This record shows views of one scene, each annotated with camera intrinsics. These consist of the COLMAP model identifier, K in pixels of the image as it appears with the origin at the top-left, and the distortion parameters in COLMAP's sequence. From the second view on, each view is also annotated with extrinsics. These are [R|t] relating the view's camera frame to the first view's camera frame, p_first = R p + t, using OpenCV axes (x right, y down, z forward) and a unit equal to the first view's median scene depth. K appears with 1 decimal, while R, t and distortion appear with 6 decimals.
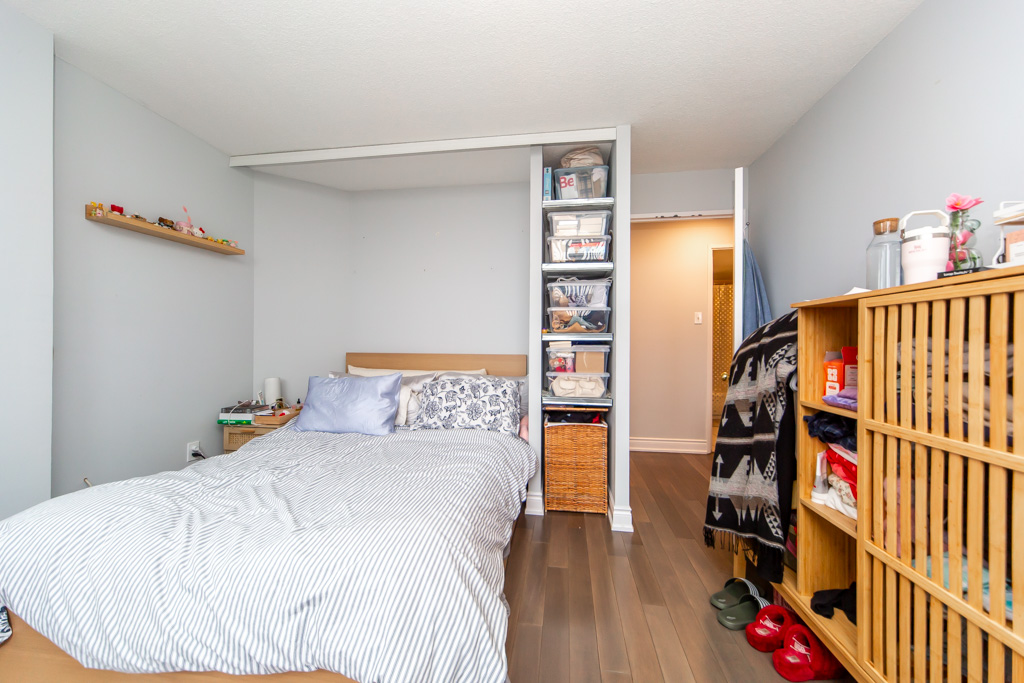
lens RADIAL K [[359.7, 0, 508.0], [0, 359.7, 342.8], [0, 0, 1]] dist [0.000505, 0.000038]
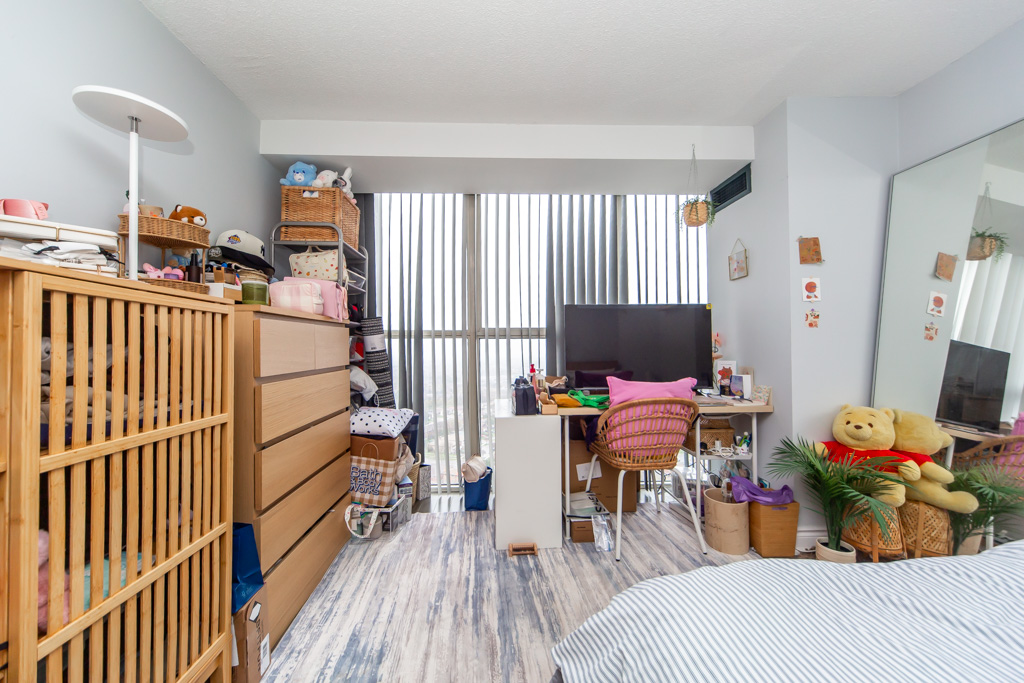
lens RADIAL K [[385.4, 0, 512.0], [0, 385.4, 341.5], [0, 0, 1]] dist [0.001534, 0.000115]
pose [[-0.973772, -0.001858, -0.227516, 0.389120], [0.002228, 0.999841, -0.017700, 0.014662], [0.227513, -0.017743, -0.973613, 2.254156]]
